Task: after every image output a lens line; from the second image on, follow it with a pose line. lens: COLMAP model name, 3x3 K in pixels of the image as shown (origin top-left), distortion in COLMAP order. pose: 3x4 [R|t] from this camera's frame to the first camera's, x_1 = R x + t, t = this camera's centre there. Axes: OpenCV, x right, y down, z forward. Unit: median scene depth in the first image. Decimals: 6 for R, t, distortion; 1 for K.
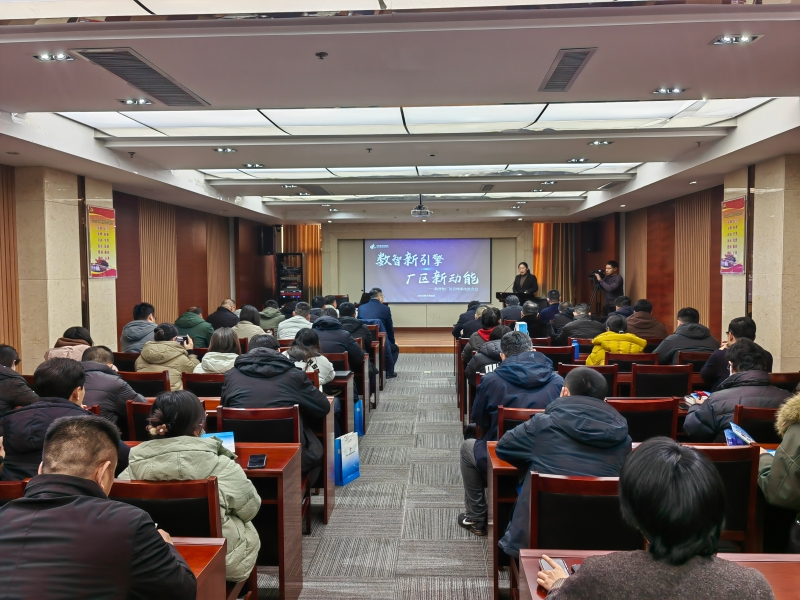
lens RADIAL K [[633.8, 0, 395.5], [0, 633.8, 295.2], [0, 0, 1]] dist [0.102933, 0.003512]
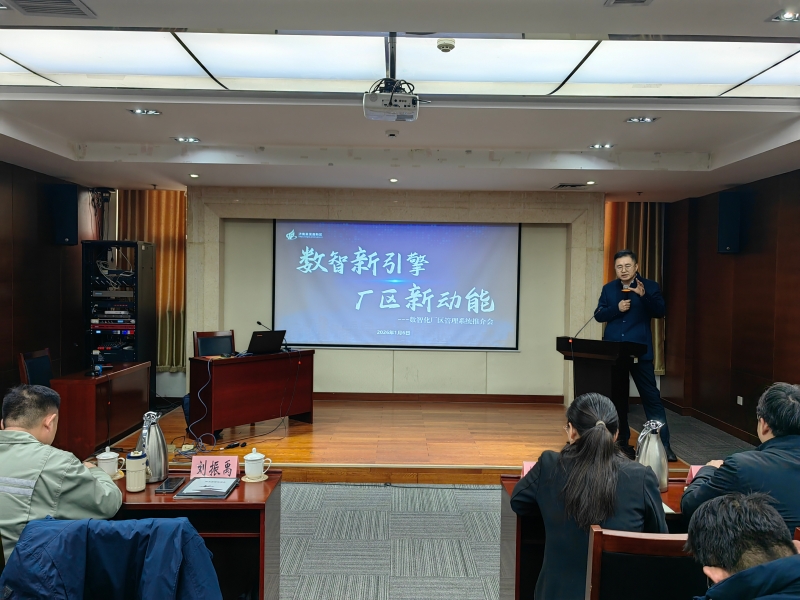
lens RADIAL K [[633.8, 0, 403.6], [0, 633.8, 304.7], [0, 0, 1]] dist [0.102933, 0.003512]
pose [[0.999694, 0.024020, 0.005903, 0.053346], [-0.024124, 0.999542, 0.018273, -0.031705], [-0.005461, -0.018410, 0.999816, 0.481781]]
